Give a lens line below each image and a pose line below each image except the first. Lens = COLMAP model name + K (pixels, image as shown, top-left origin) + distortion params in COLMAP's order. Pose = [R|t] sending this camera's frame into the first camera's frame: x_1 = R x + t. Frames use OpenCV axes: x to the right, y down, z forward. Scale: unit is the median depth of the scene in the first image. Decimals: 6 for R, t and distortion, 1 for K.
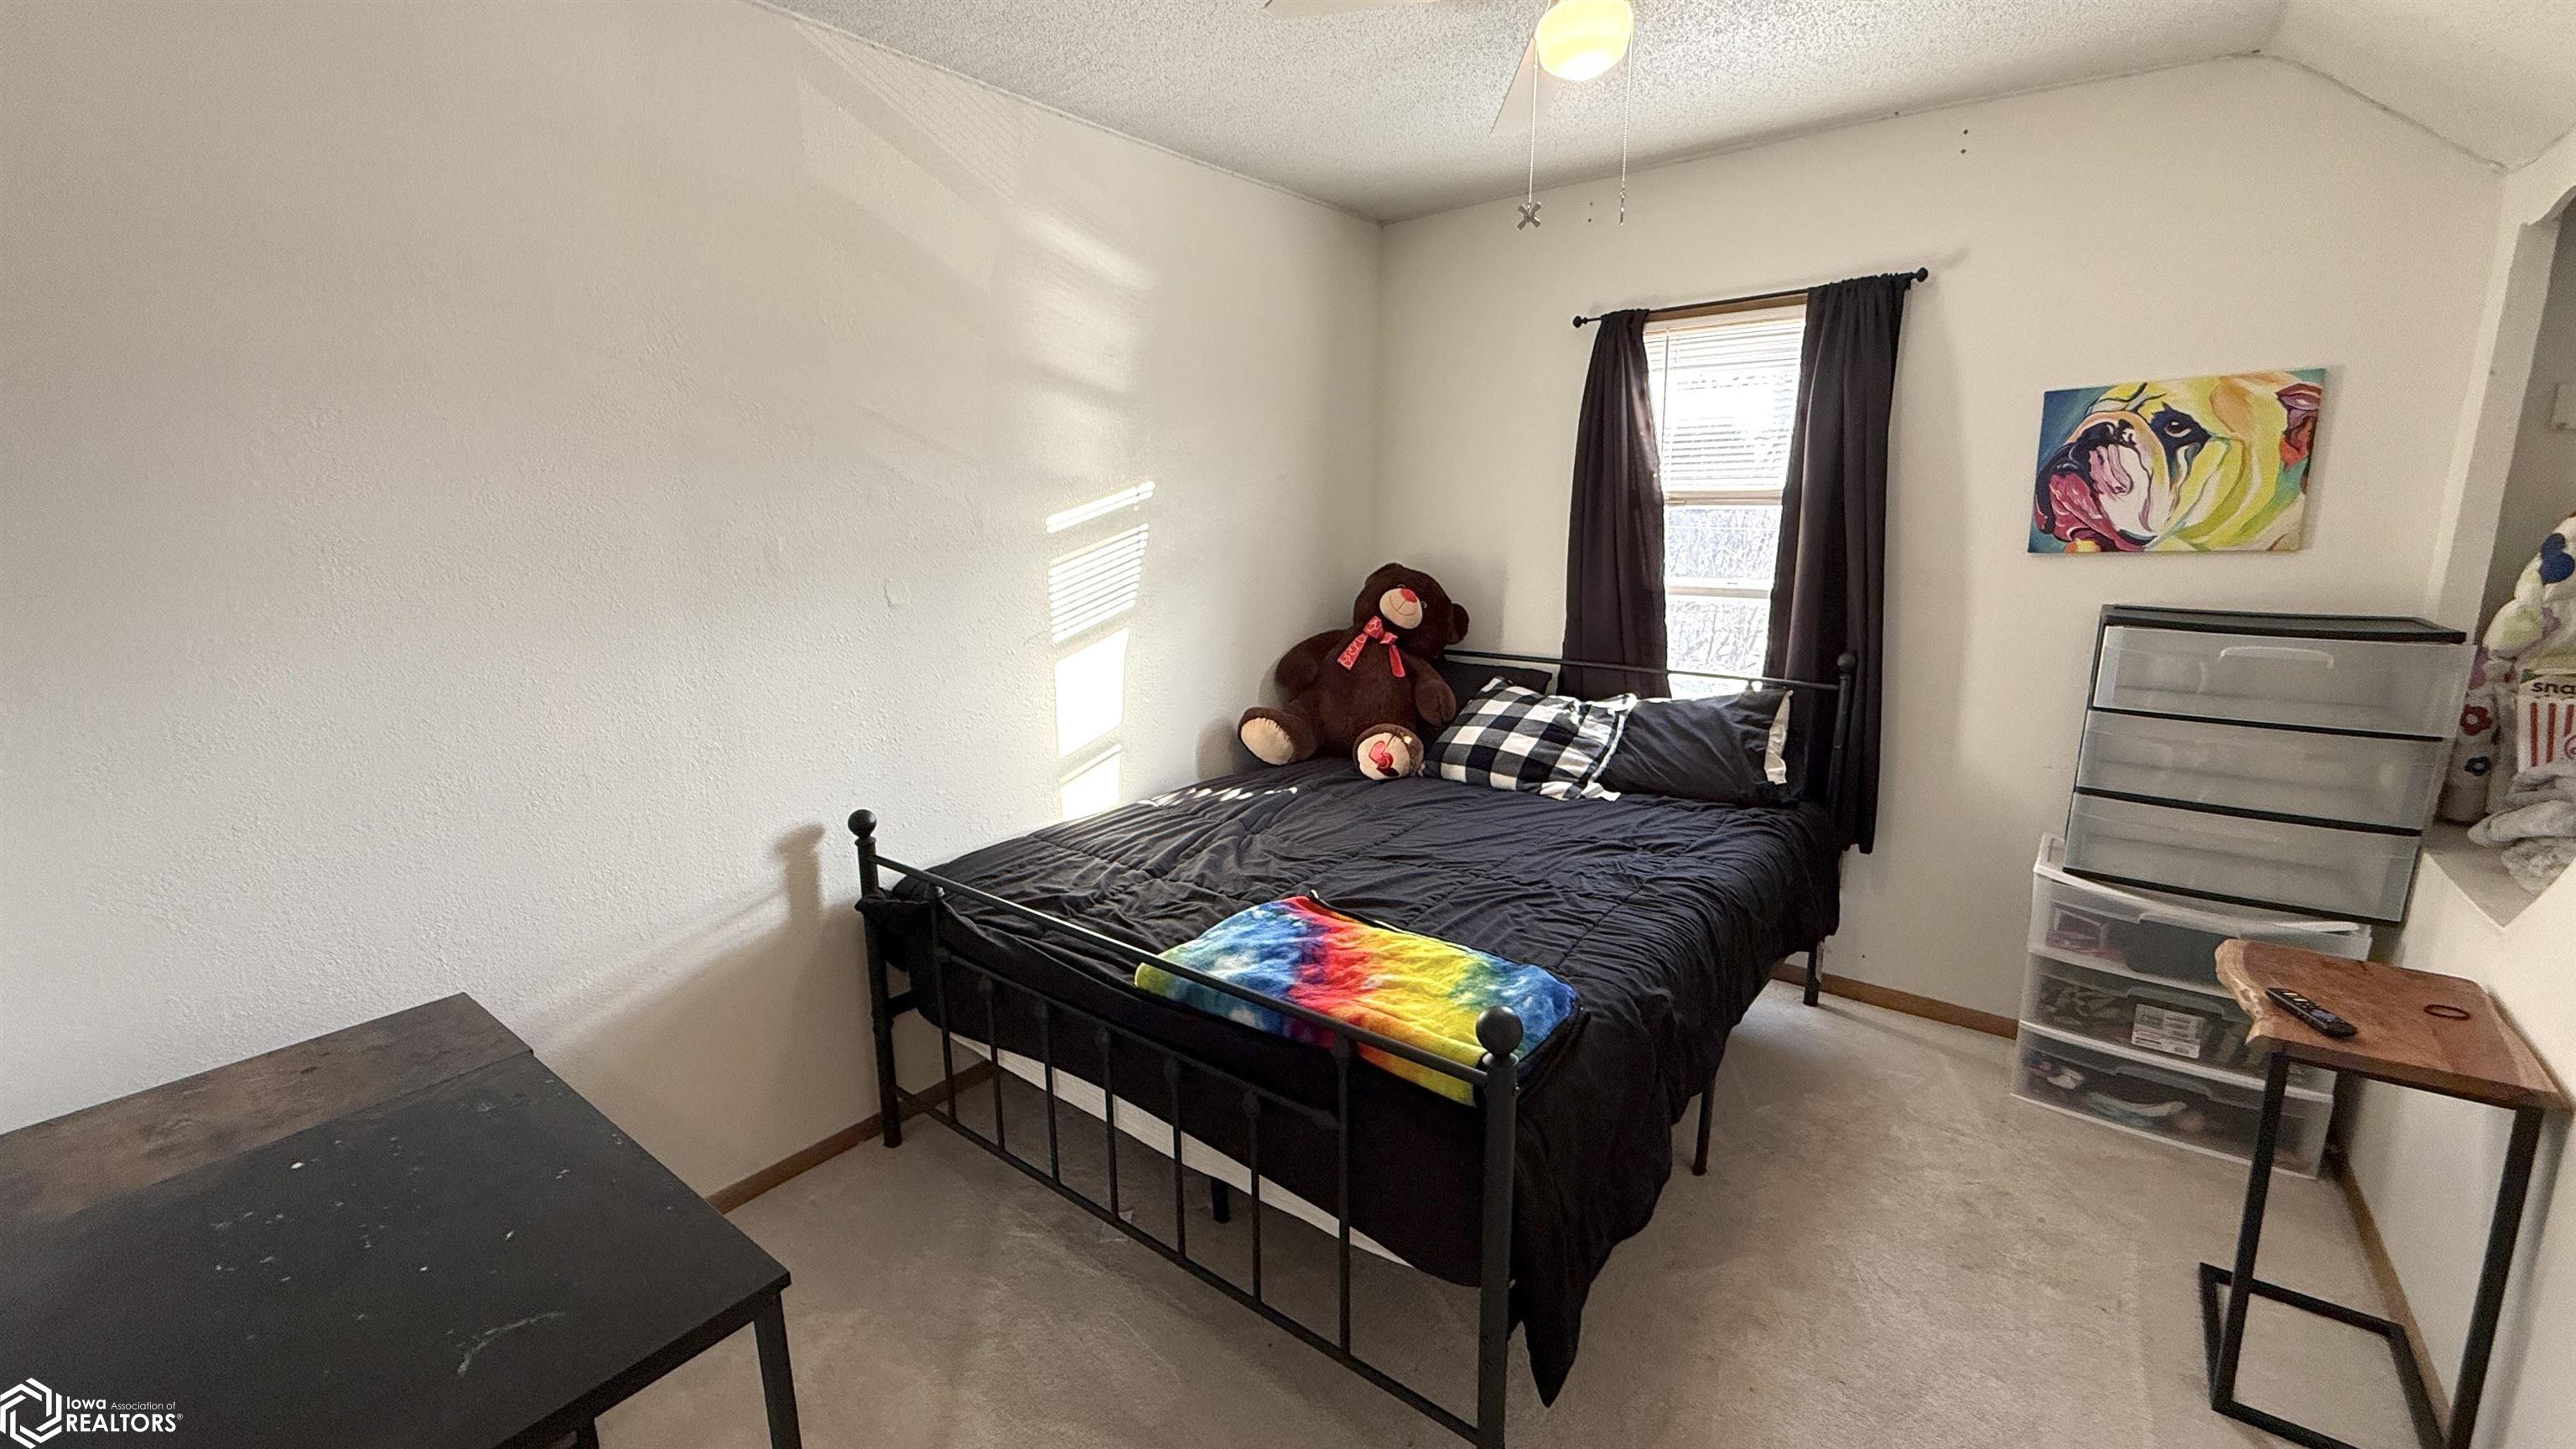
lens RADIAL K [[1024.5, 0, 1283.3], [0, 1024.5, 712.4], [0, 0, 1]] dist [0.000775, -0.000128]
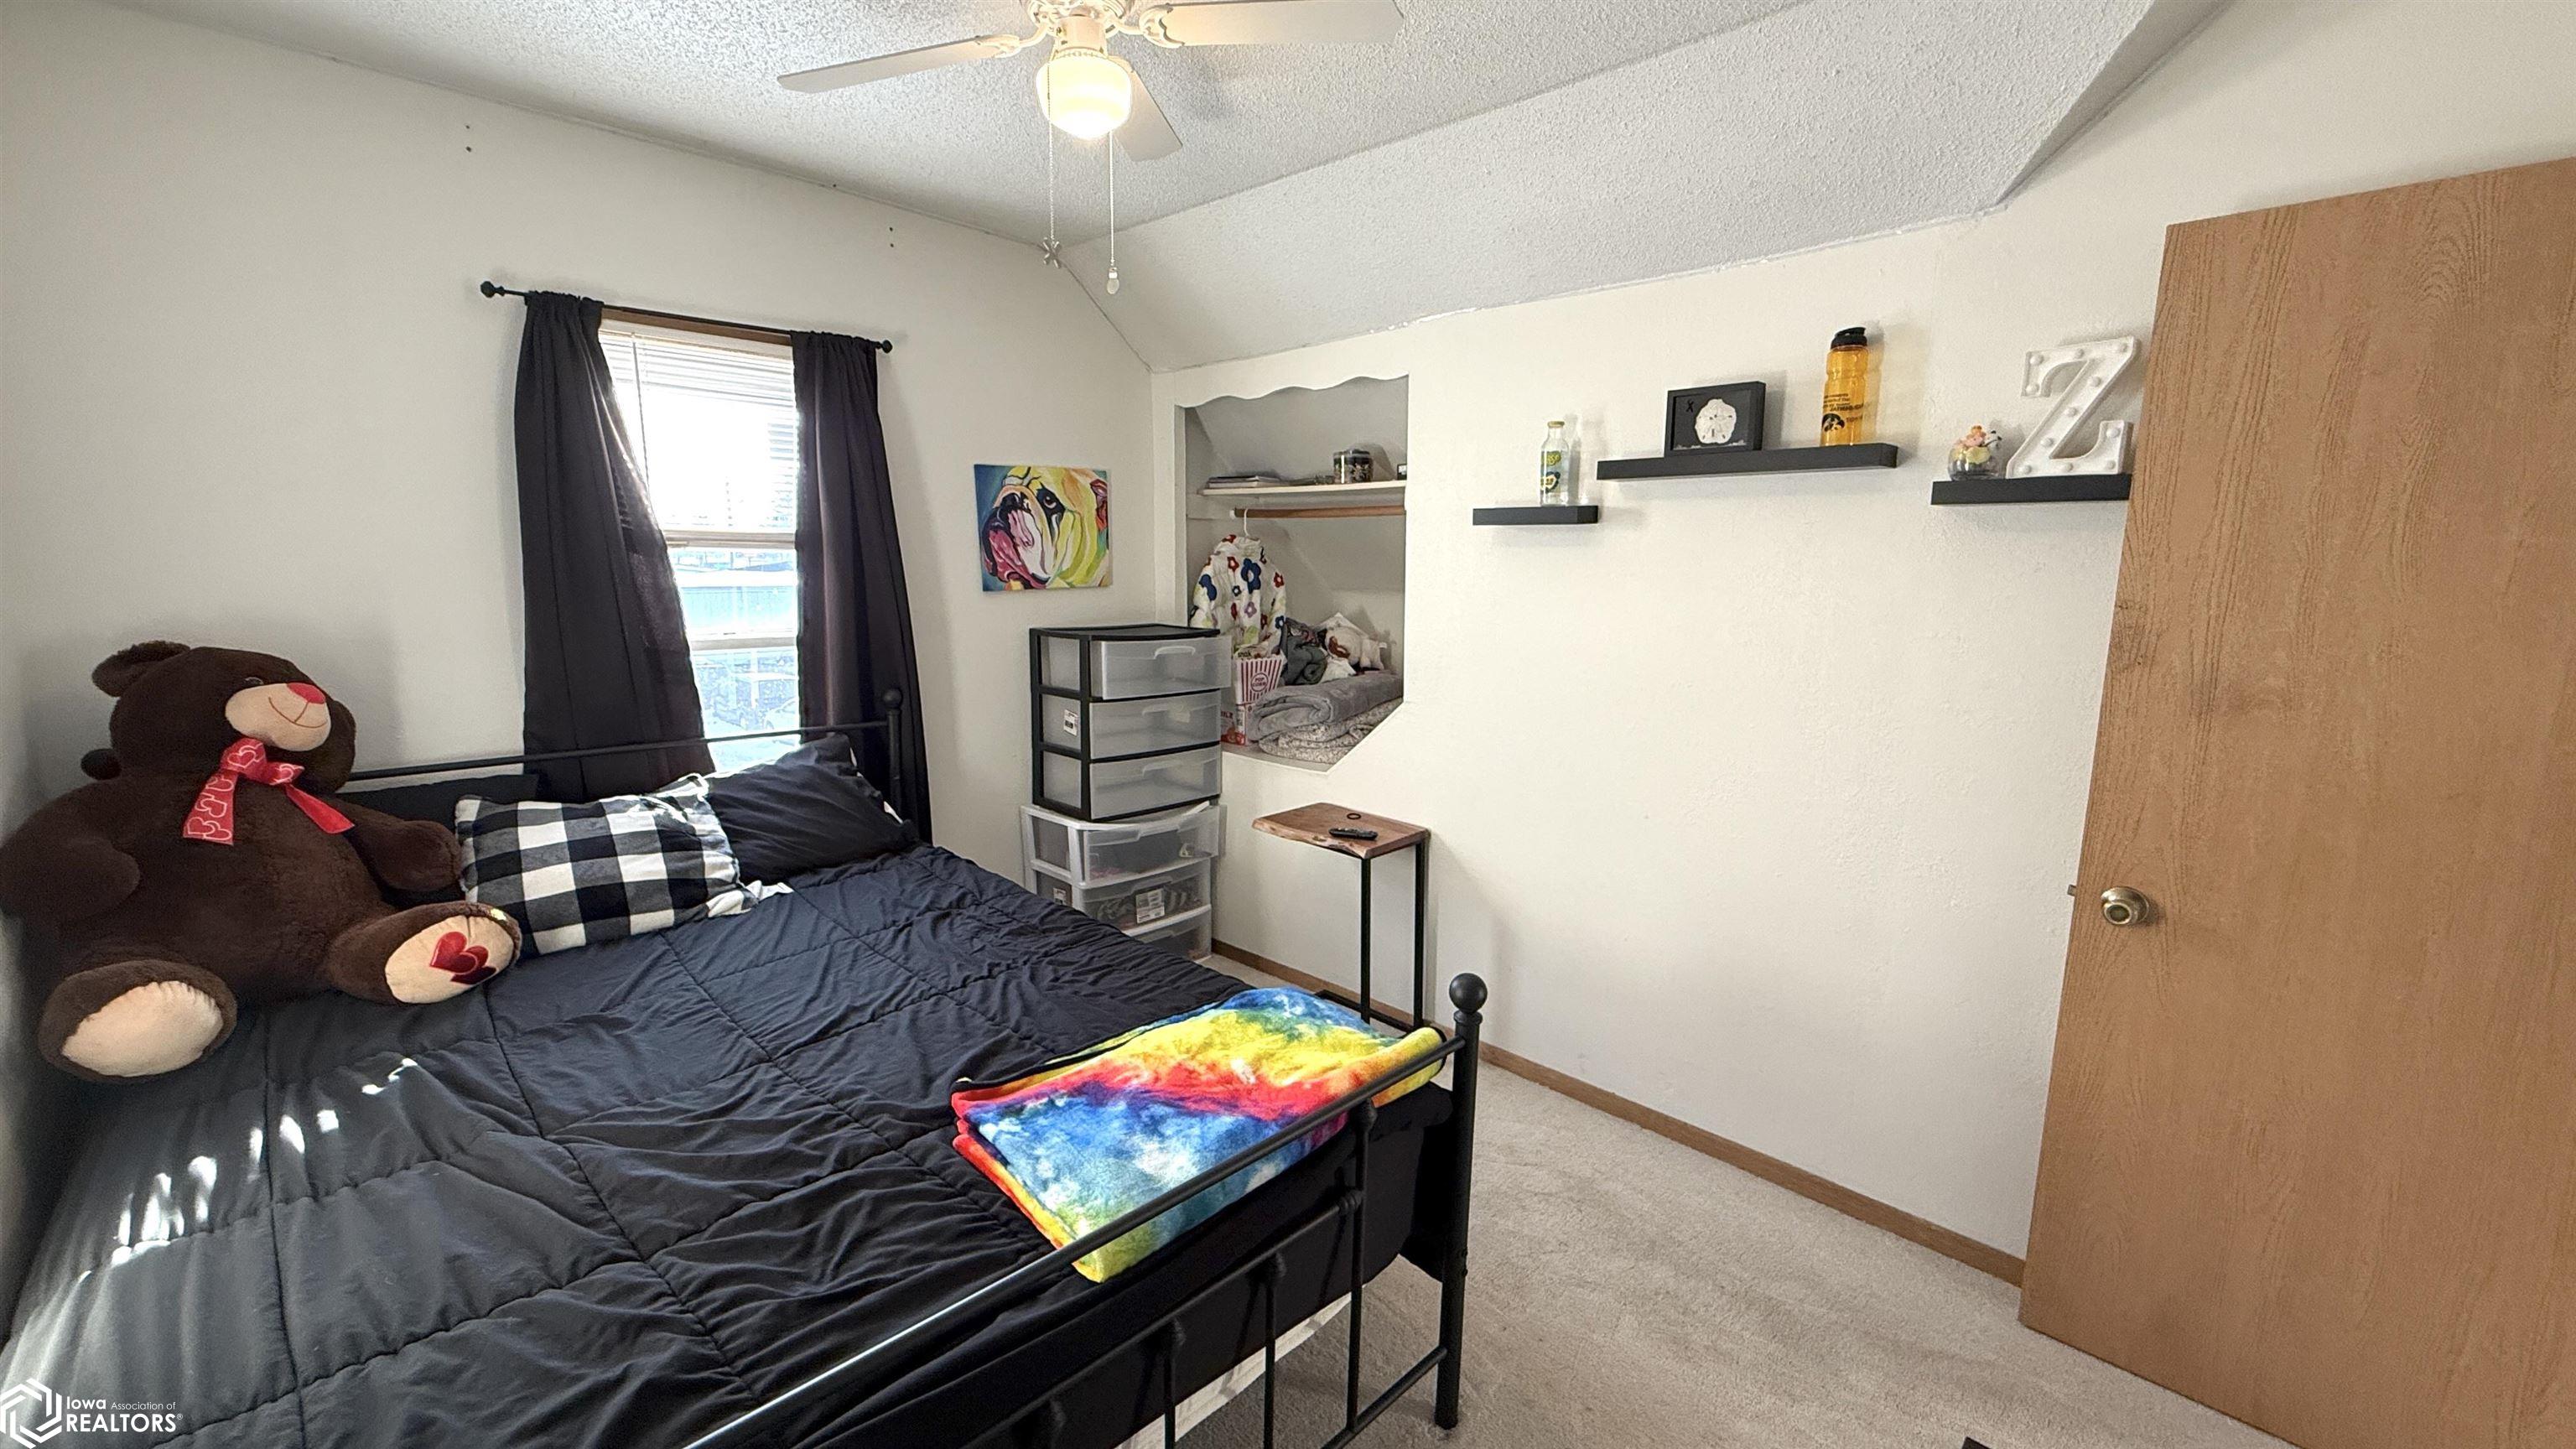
lens RADIAL K [[1024.5, 0, 1278.9], [0, 1024.5, 716.0], [0, 0, 1]] dist [0.000775, -0.000128]
pose [[0.129996, -0.147752, 0.980444, -0.498779], [0.172361, 0.977147, 0.124402, -0.105545], [-0.976418, 0.152819, 0.152492, 0.503100]]
